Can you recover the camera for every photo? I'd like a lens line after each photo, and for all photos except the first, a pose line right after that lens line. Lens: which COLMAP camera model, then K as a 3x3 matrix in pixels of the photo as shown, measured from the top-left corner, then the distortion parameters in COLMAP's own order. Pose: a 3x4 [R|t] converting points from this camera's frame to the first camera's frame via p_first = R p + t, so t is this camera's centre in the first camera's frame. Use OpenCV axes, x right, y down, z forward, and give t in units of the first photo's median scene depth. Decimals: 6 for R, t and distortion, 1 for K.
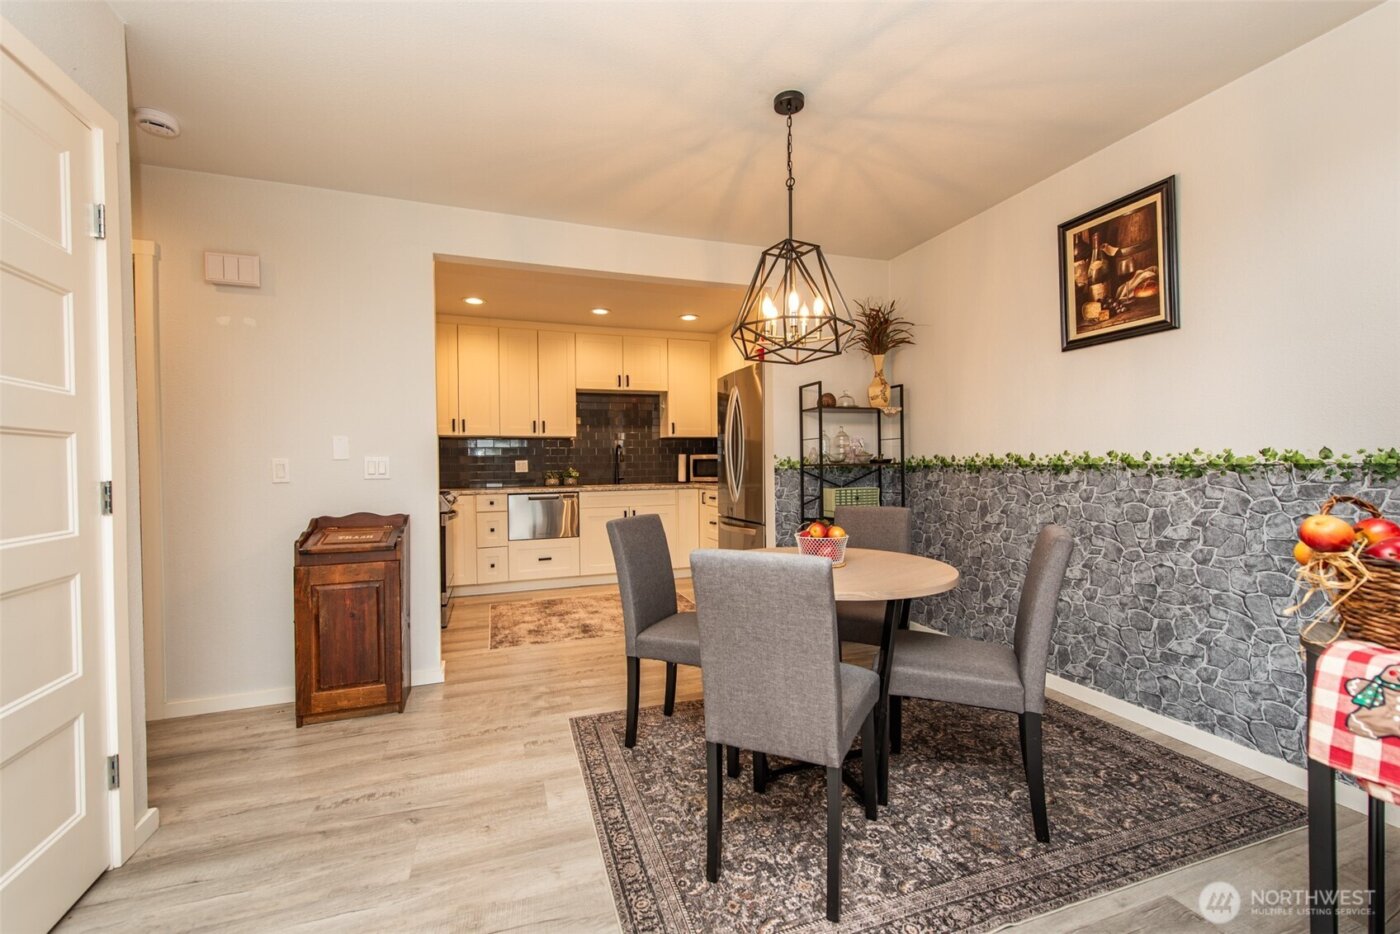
lens RADIAL K [[577.8, 0, 693.8], [0, 577.8, 467.8], [0, 0, 1]] dist [0.001161, 0.000186]
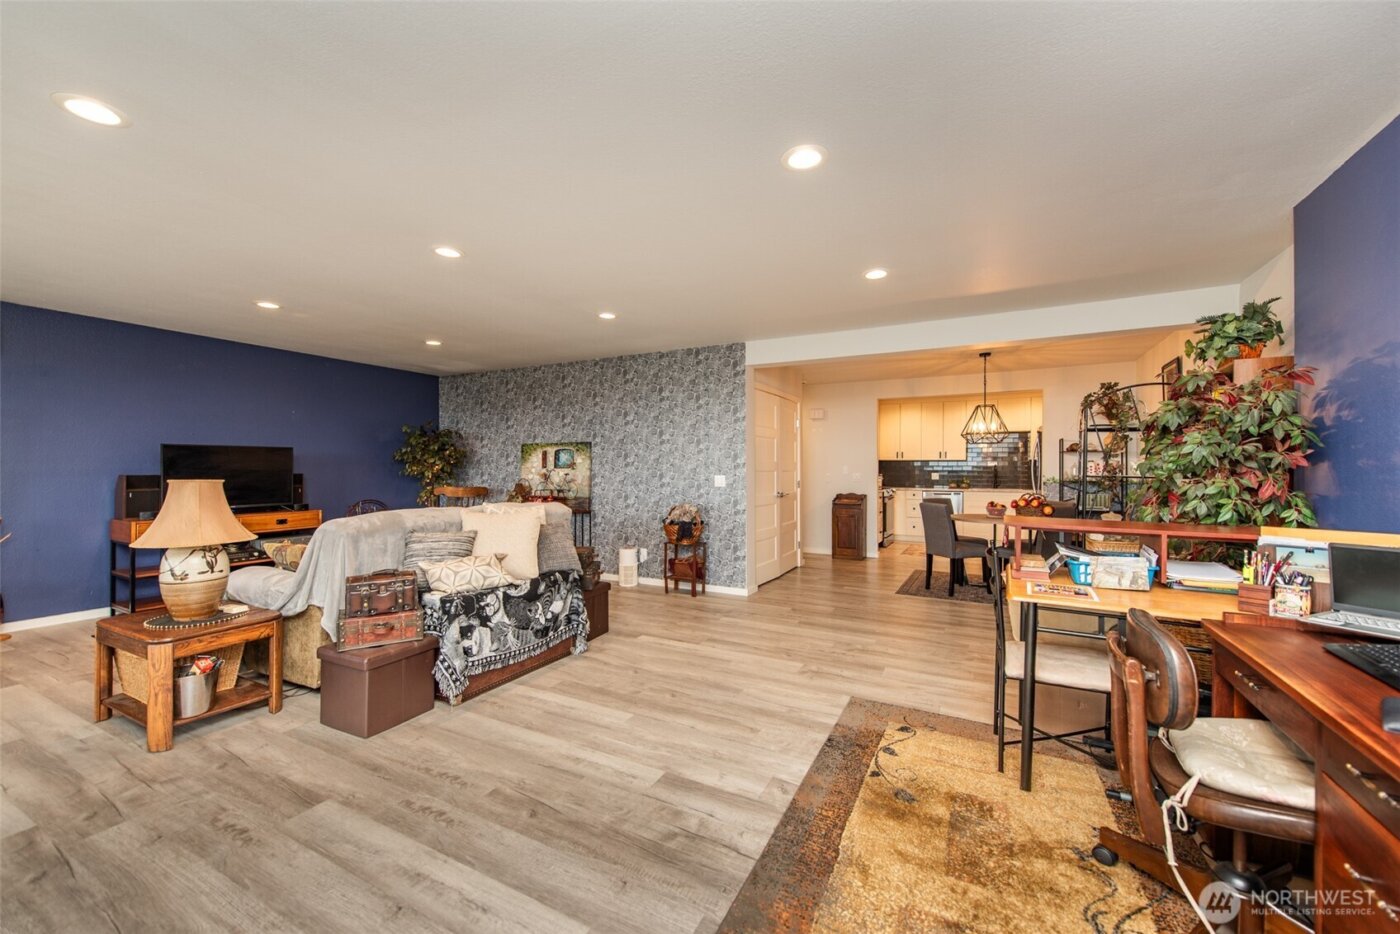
lens RADIAL K [[545.8, 0, 700.0], [0, 545.8, 467.0], [0, 0, 1]] dist [0.001362, 0.000179]
pose [[0.682797, 0.011600, -0.730516, 0.969508], [-0.014622, 0.999891, 0.002211, -0.051911], [0.730462, 0.009172, 0.682892, -1.529286]]
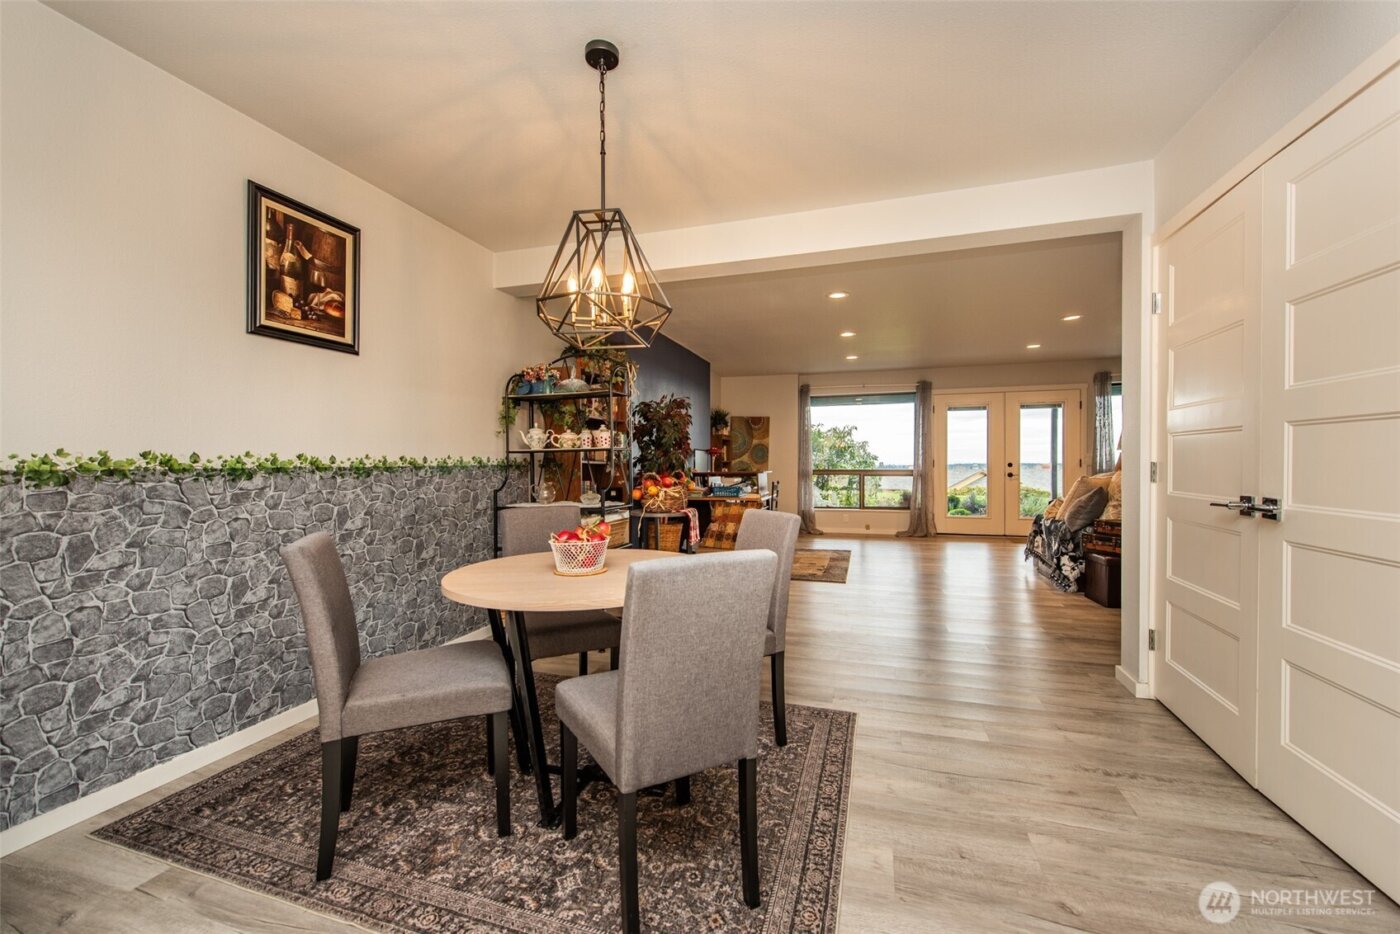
lens RADIAL K [[561.7, 0, 687.3], [0, 561.7, 449.8], [0, 0, 1]] dist [0.000209, 0.000038]
pose [[-0.793159, 0.022204, 0.608610, -0.368150], [0.011723, 0.999707, -0.021196, -0.007981], [-0.608902, -0.009677, -0.793187, 1.311029]]
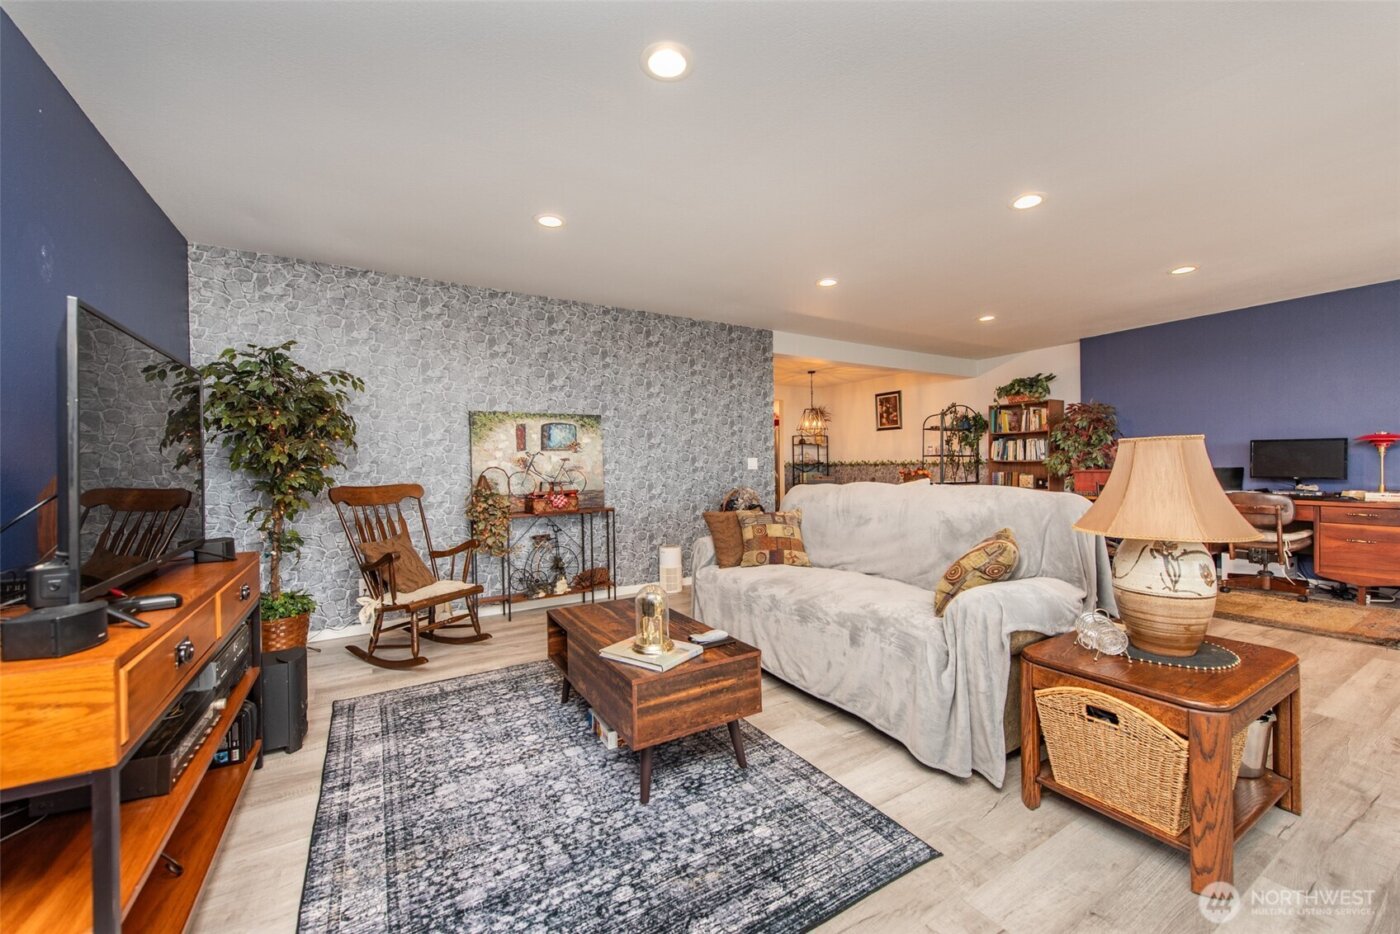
lens RADIAL K [[545.8, 0, 700.0], [0, 545.8, 467.0], [0, 0, 1]] dist [0.001362, 0.000179]
pose [[0.977628, -0.002819, 0.210321, -1.123848], [0.003974, 0.999979, -0.005068, 0.027347], [-0.210303, 0.005791, 0.977619, -2.044992]]
